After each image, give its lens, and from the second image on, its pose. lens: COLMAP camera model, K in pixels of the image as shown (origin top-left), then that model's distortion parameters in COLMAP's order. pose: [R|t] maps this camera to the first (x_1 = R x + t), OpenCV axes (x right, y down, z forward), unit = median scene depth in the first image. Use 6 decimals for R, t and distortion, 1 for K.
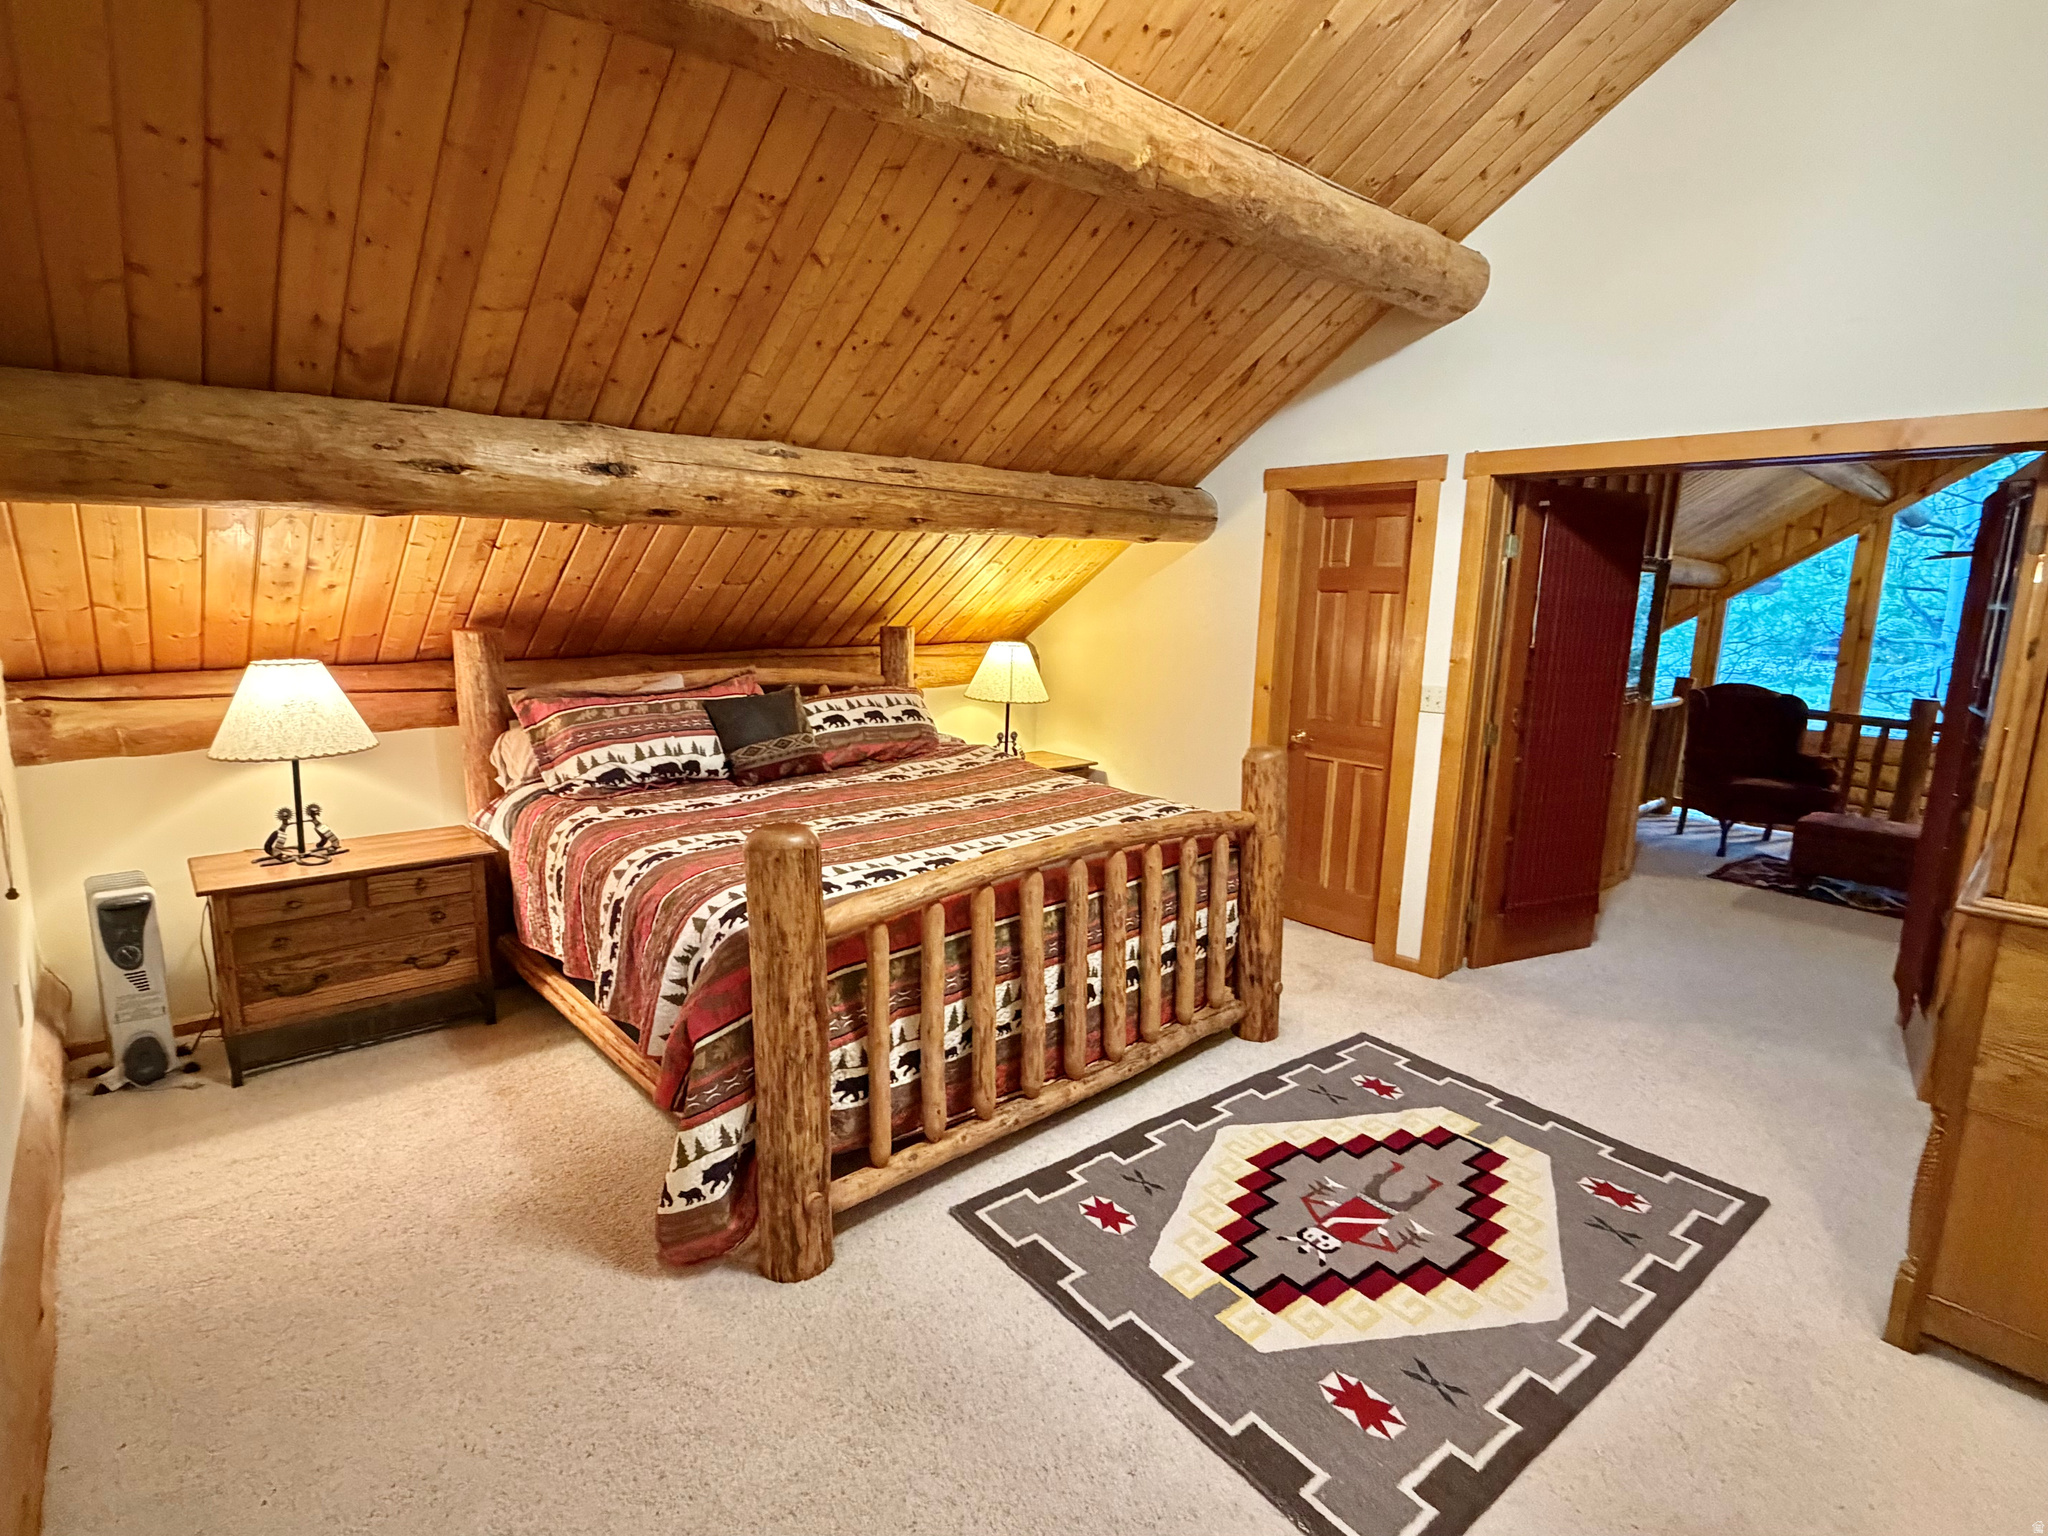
lens RADIAL K [[1008.4, 0, 1025.6], [0, 1008.4, 765.0], [0, 0, 1]] dist [0.001409, 0.000214]
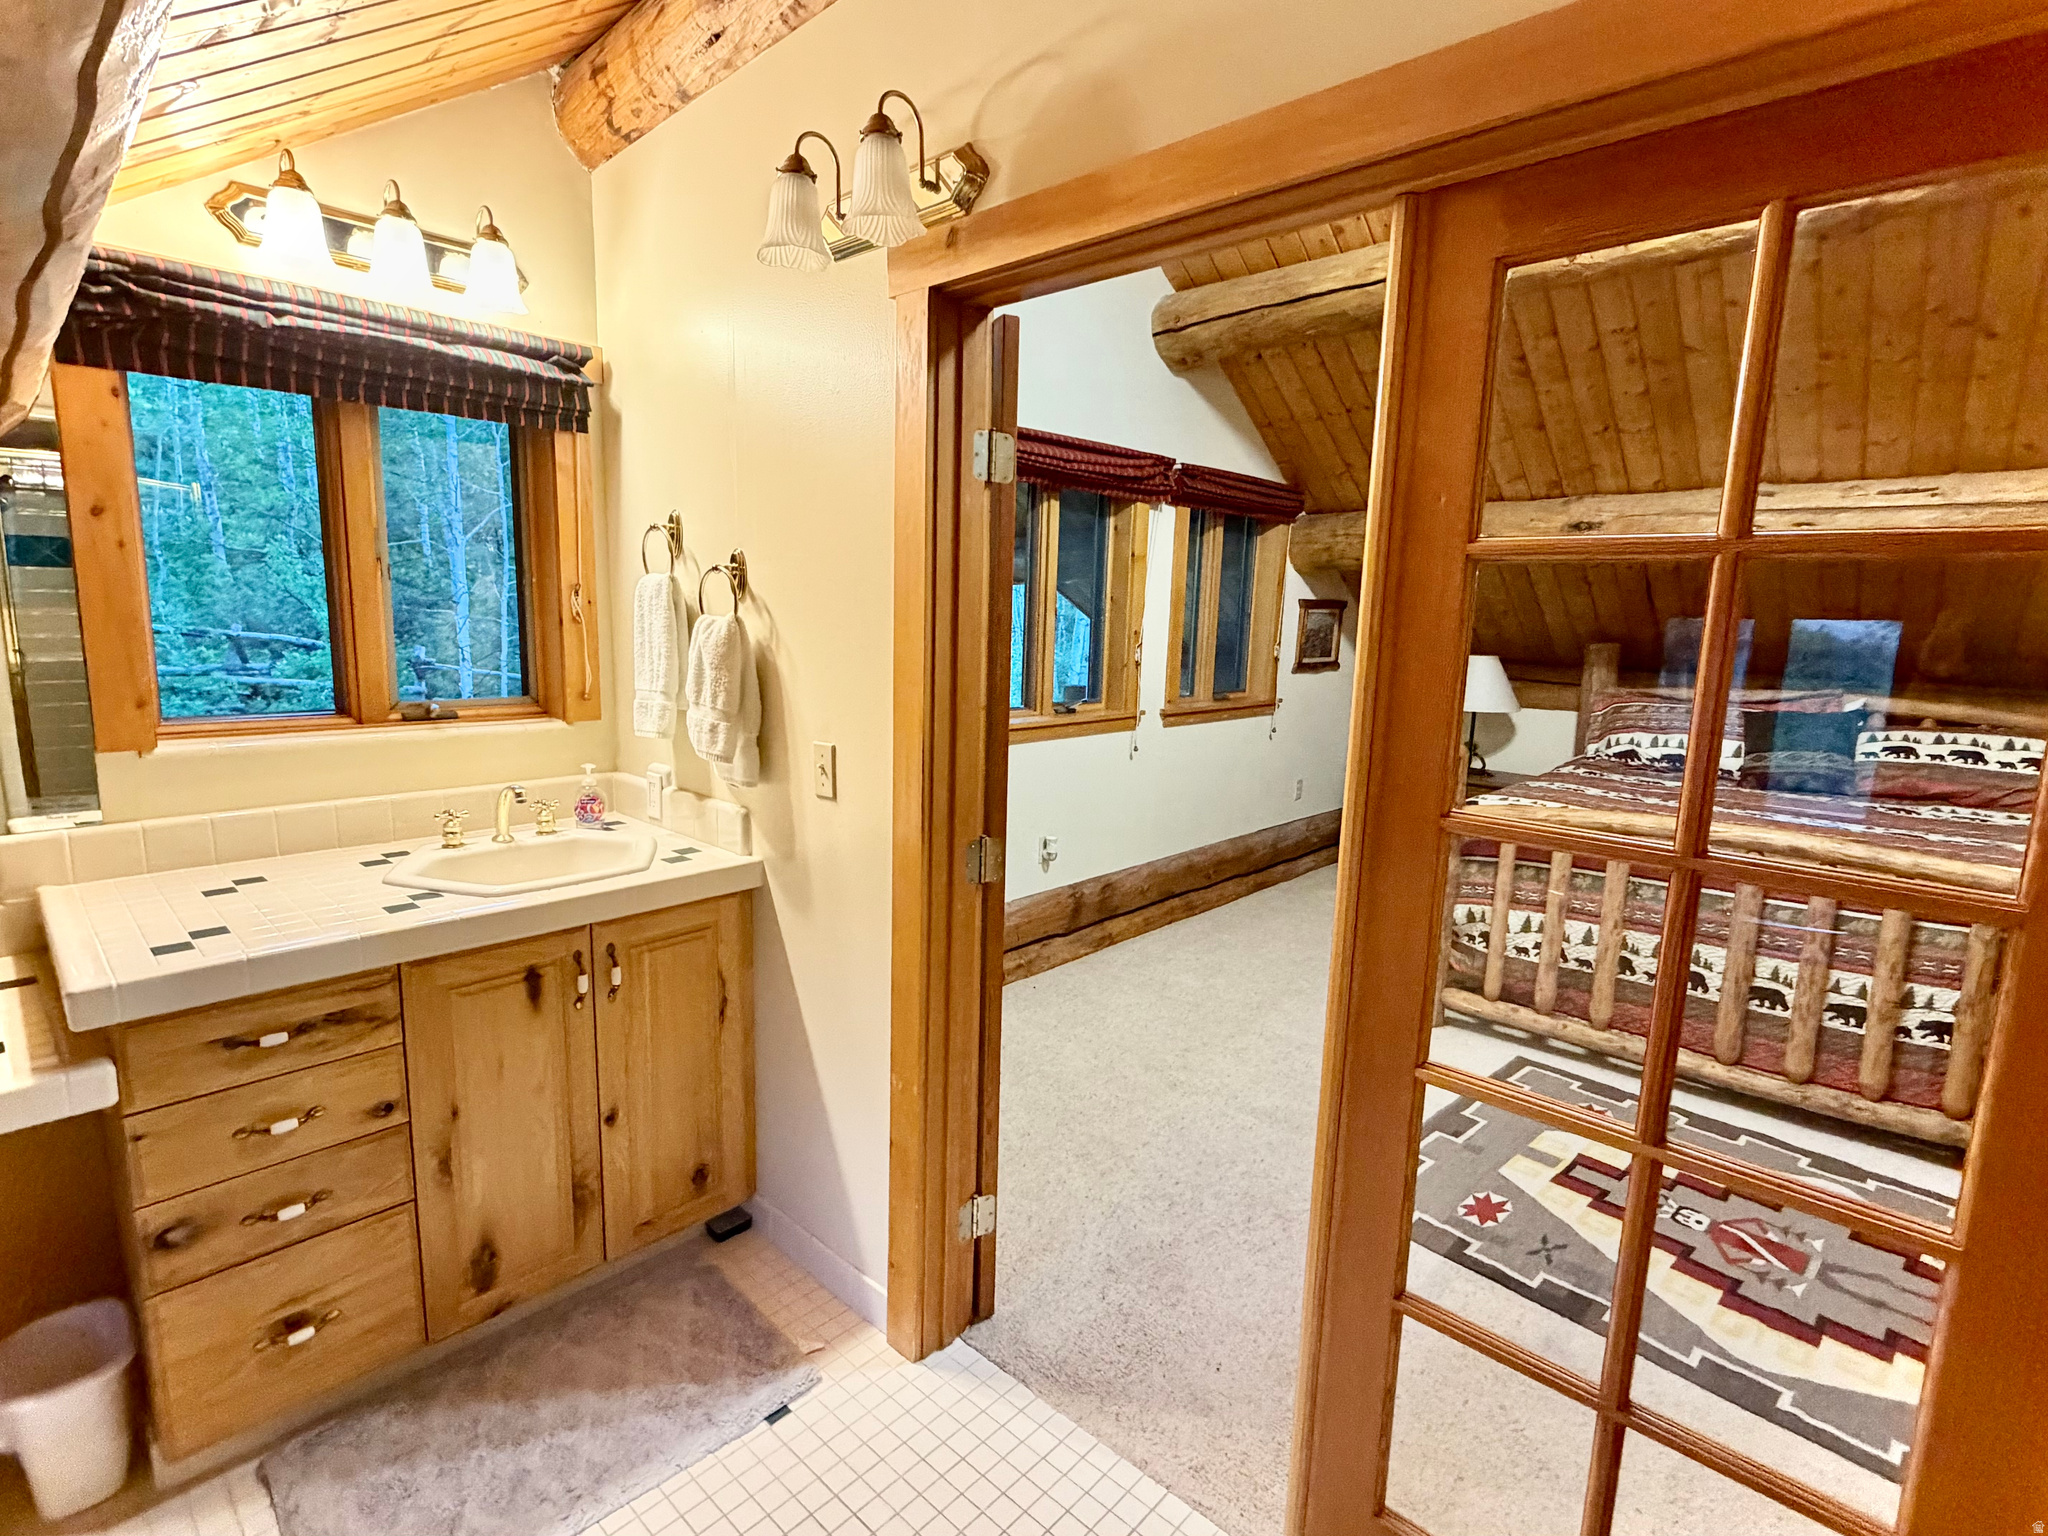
lens RADIAL K [[1008.4, 0, 1025.6], [0, 1008.4, 765.0], [0, 0, 1]] dist [0.001409, 0.000214]
pose [[0.079194, 0.136258, -0.987503, 0.963018], [-0.201614, 0.972332, 0.117996, 0.031190], [0.976258, 0.189750, 0.104475, 0.118983]]
